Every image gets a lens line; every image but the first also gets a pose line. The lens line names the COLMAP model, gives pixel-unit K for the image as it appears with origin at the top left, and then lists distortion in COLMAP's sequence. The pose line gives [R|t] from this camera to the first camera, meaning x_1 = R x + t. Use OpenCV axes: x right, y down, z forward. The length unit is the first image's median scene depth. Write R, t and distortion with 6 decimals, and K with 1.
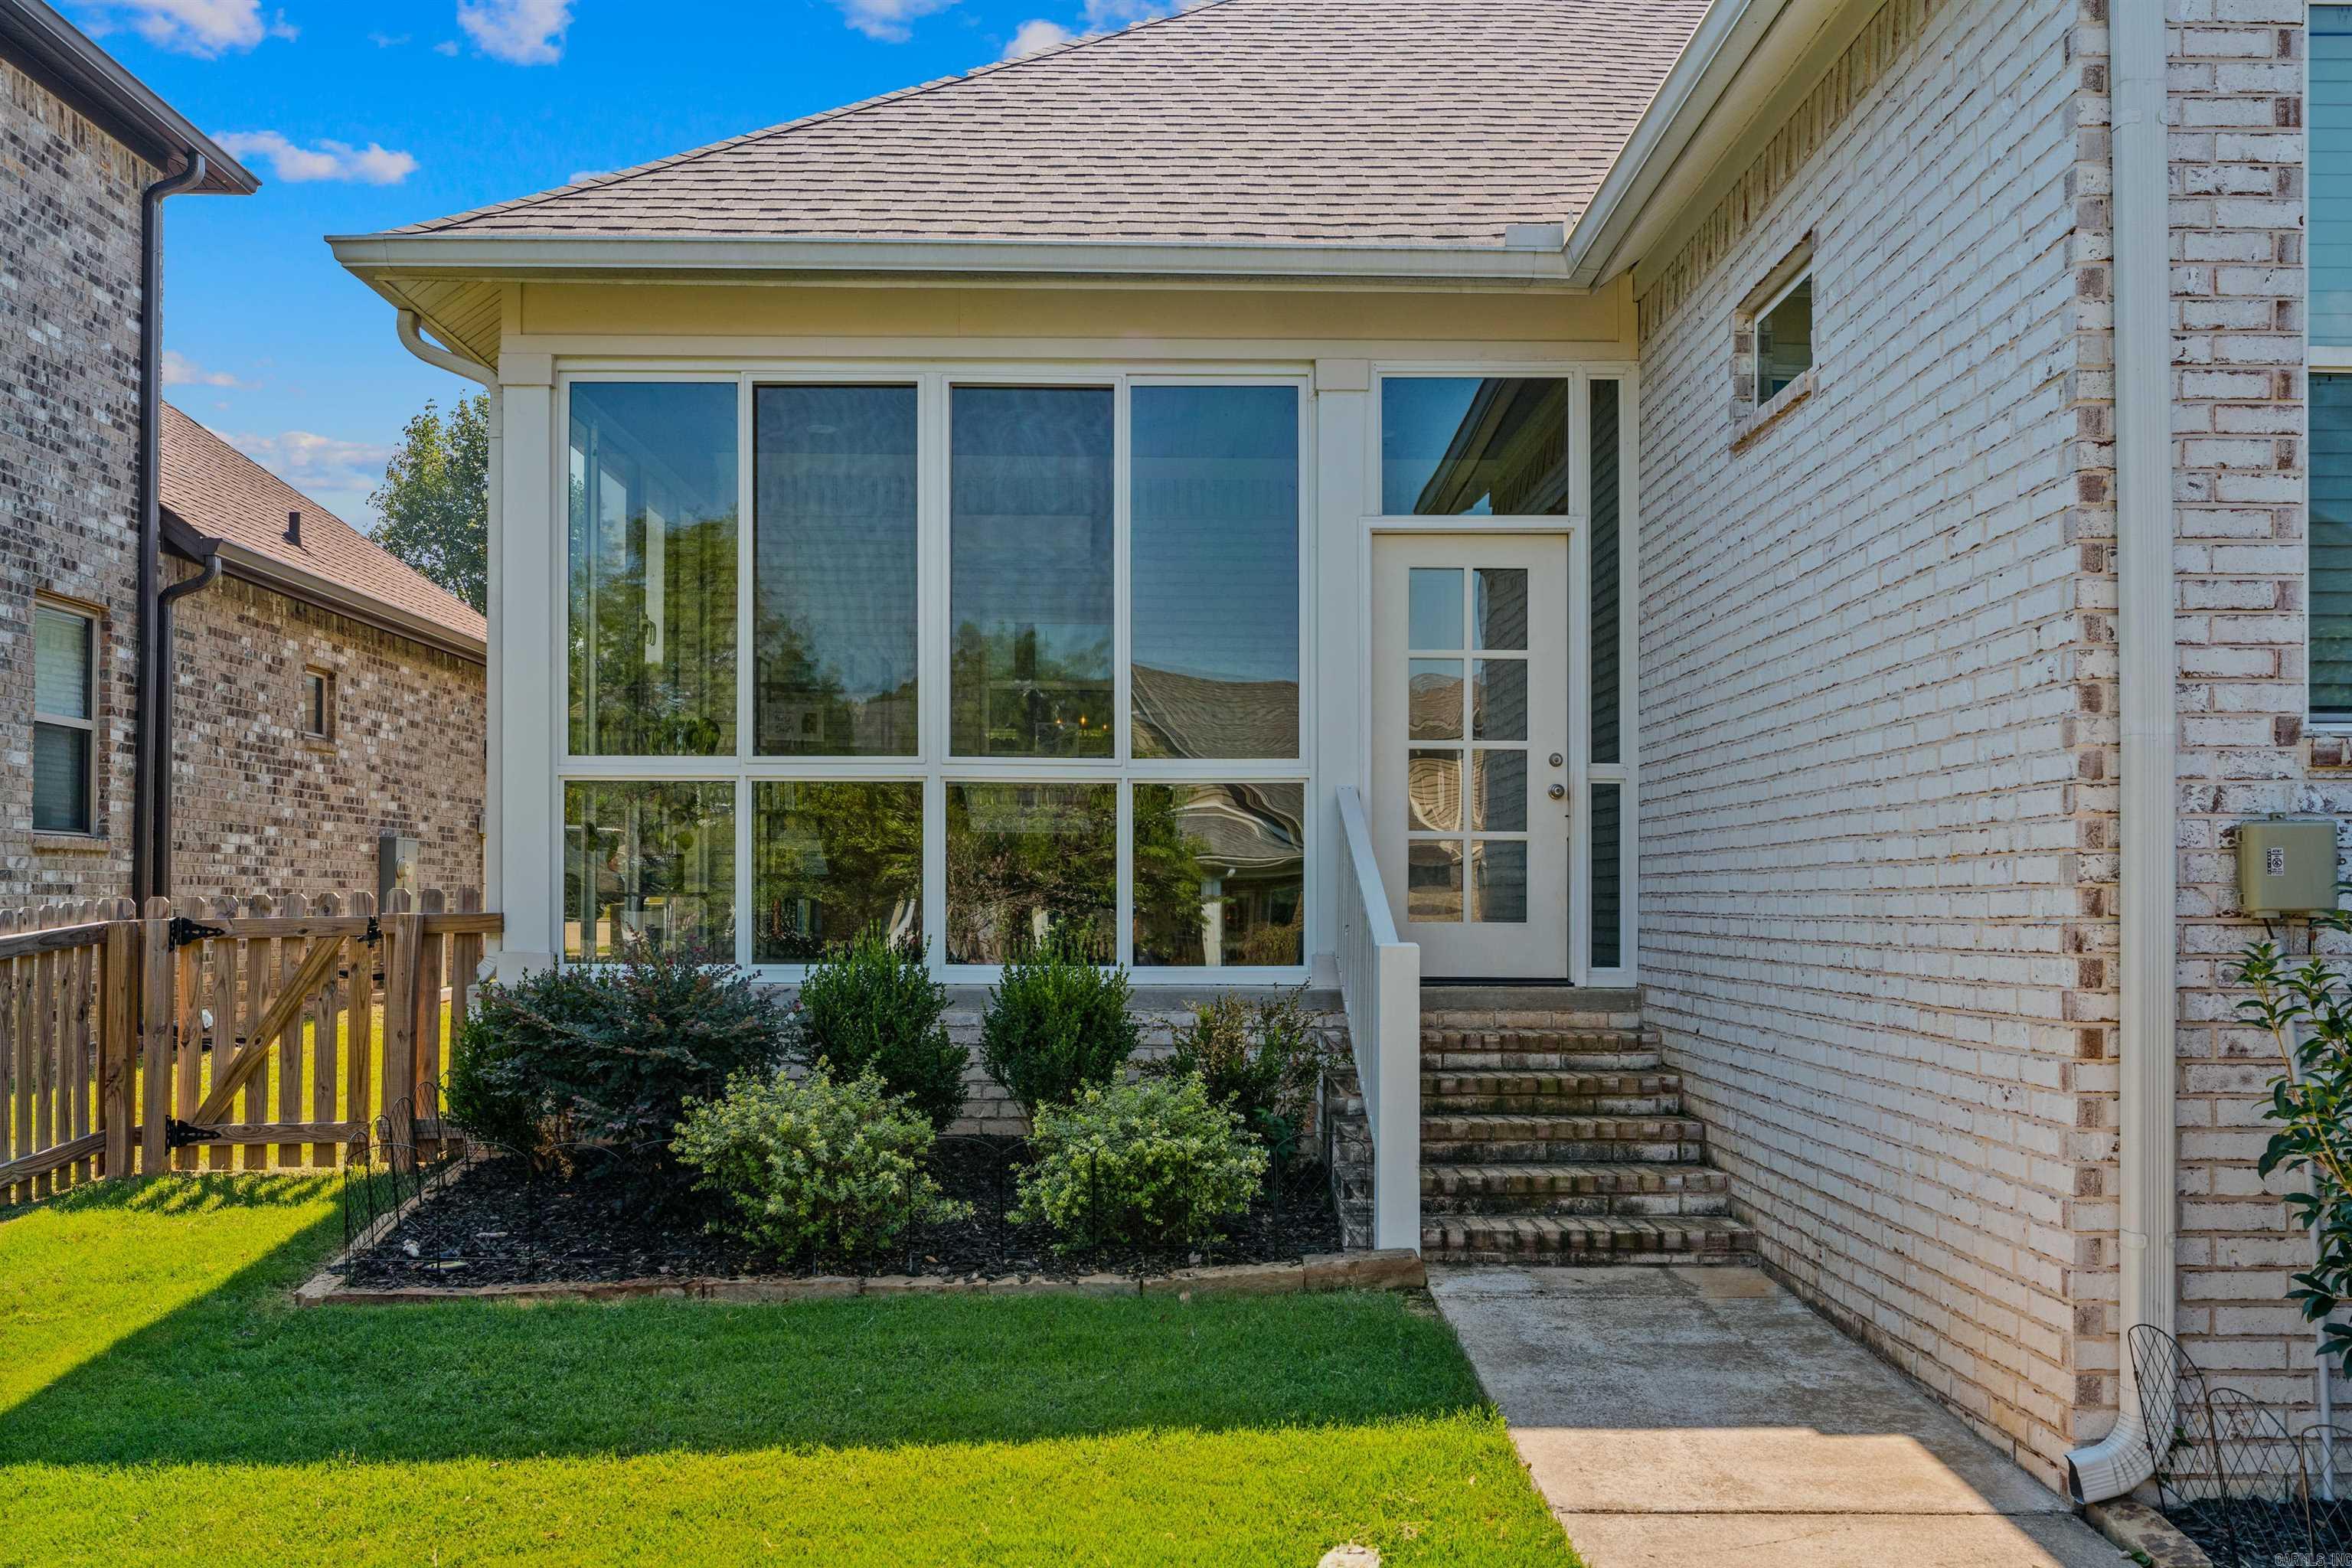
lens RADIAL K [[1997.1, 0, 1177.4], [0, 1997.1, 894.3], [0, 0, 1]] dist [-0.003789, 0.007045]
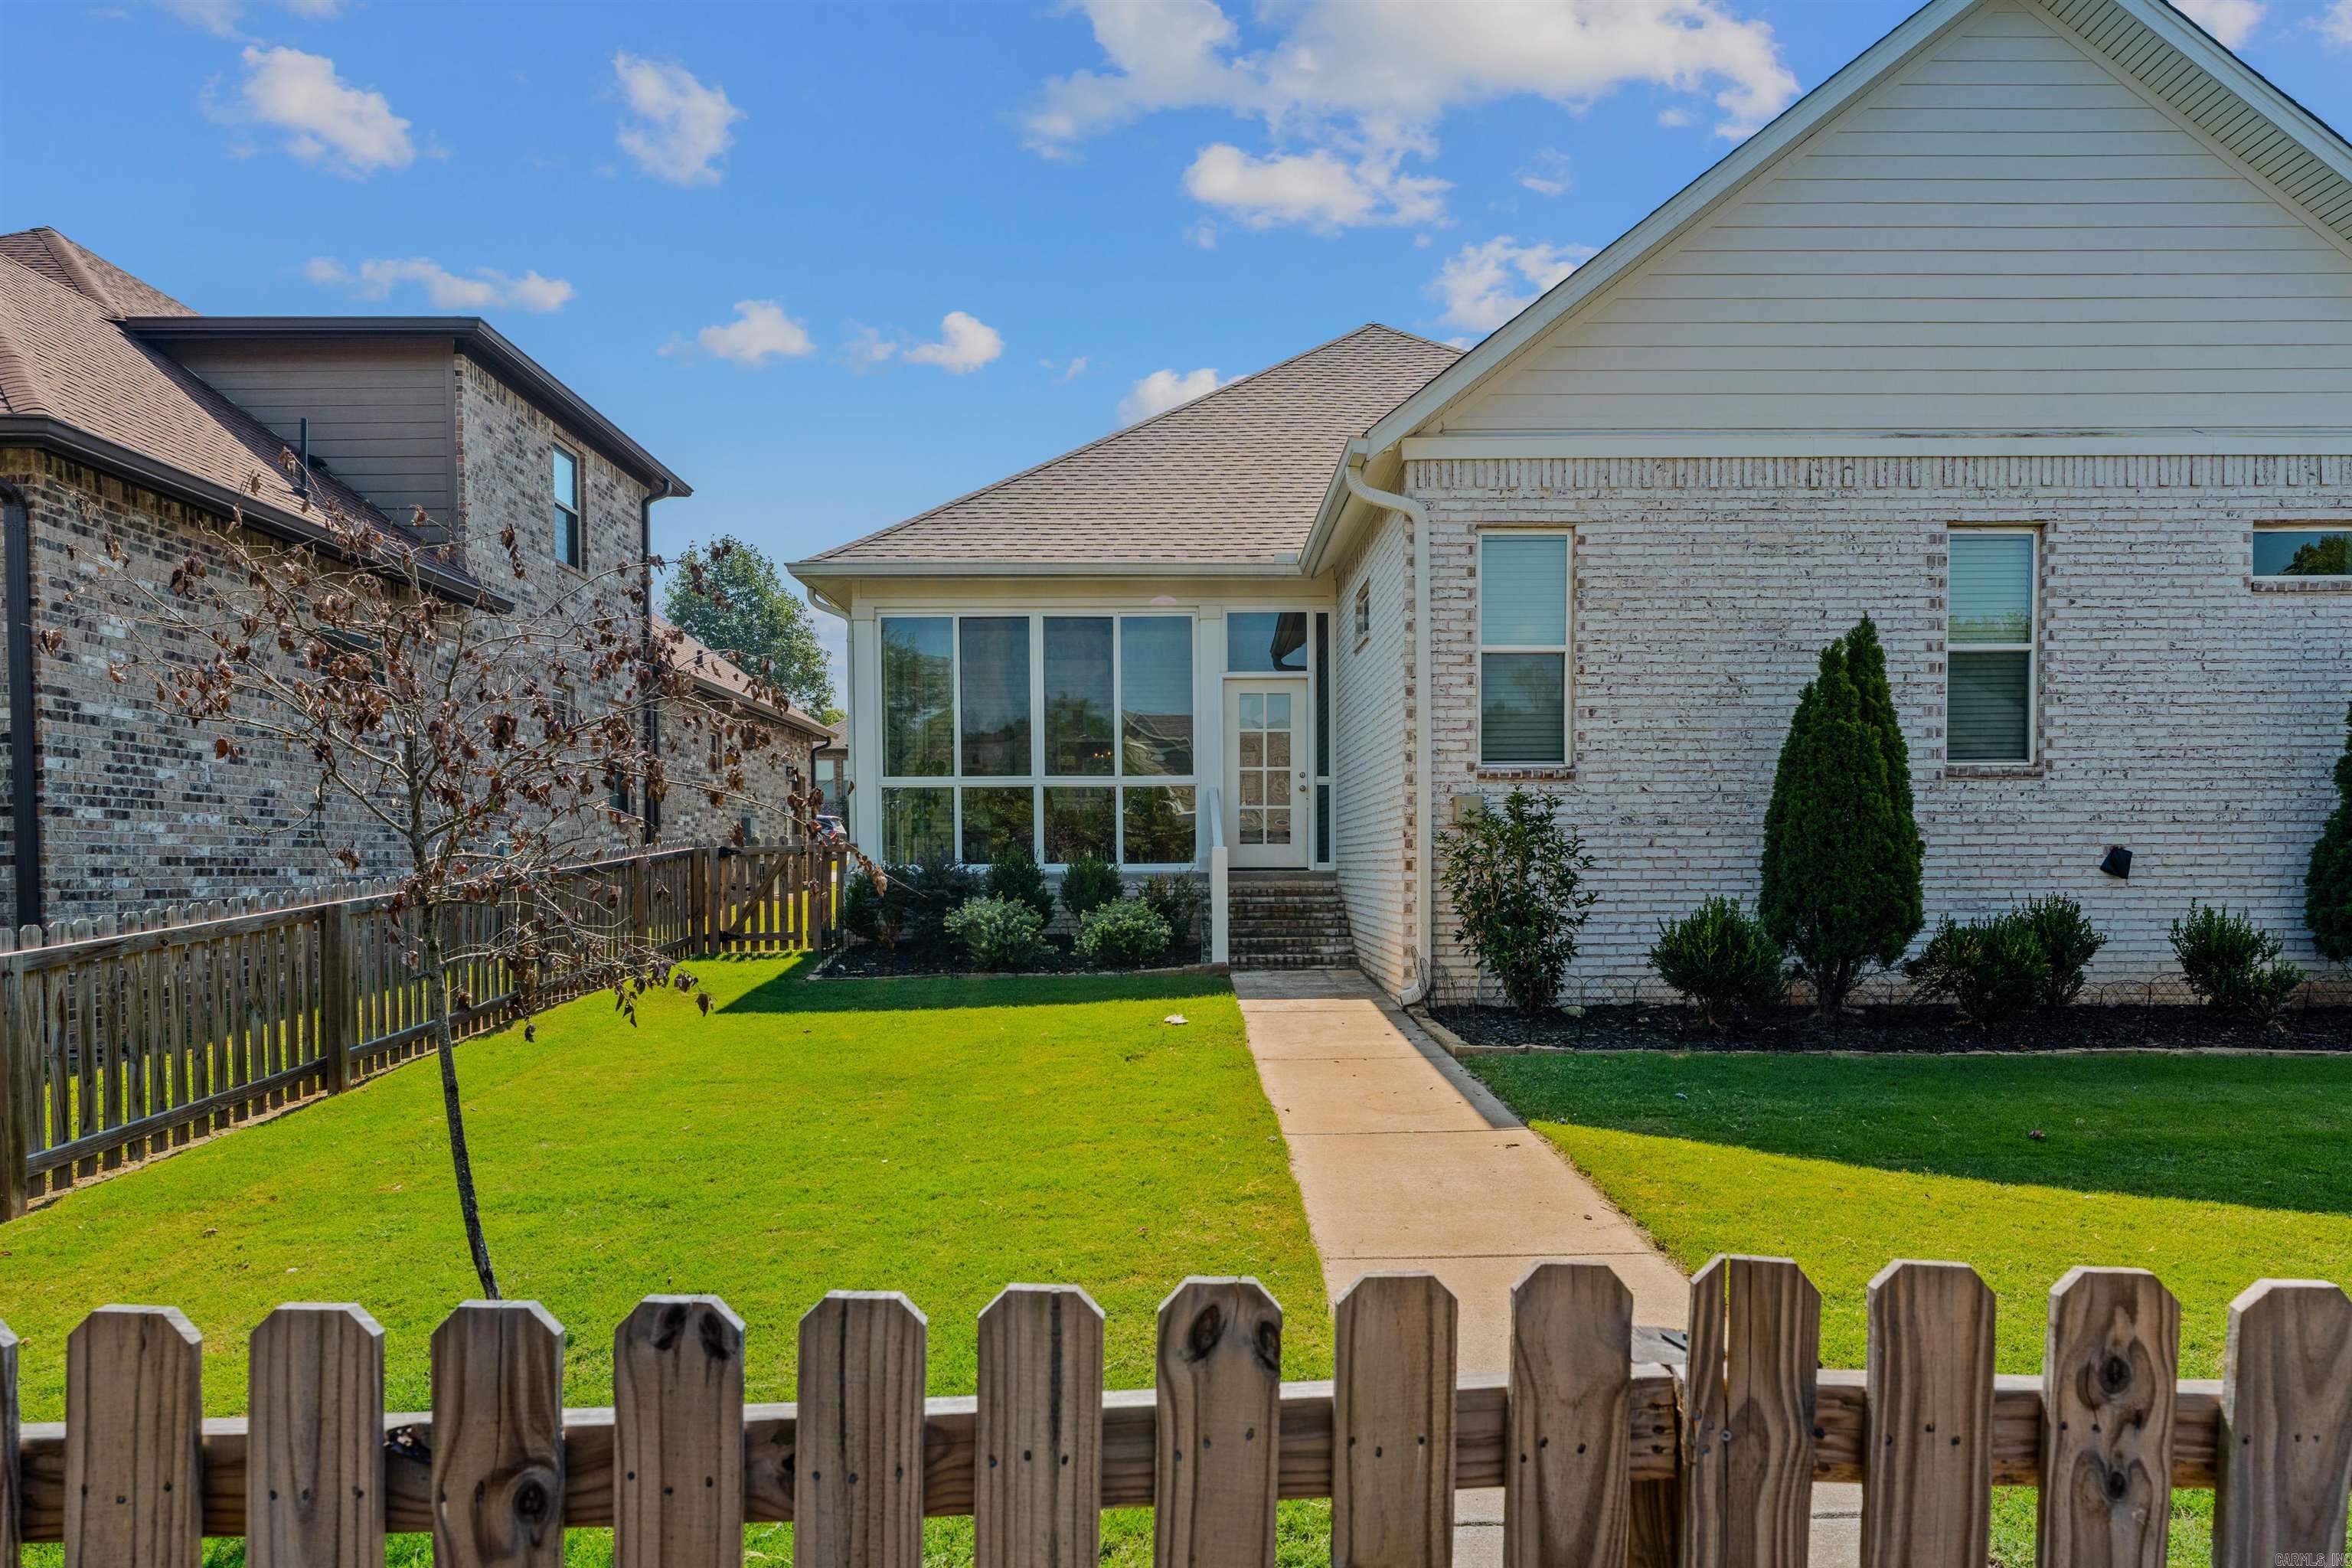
lens RADIAL K [[1421.3, 0, 1215.1], [0, 1421.3, 864.5], [0, 0, 1]] dist [0.023337, -0.000642]
pose [[0.999826, -0.009760, 0.015866, 0.065890], [0.009759, 0.999952, 0.000084, 0.041552], [-0.015866, 0.000071, 0.999874, -0.758388]]
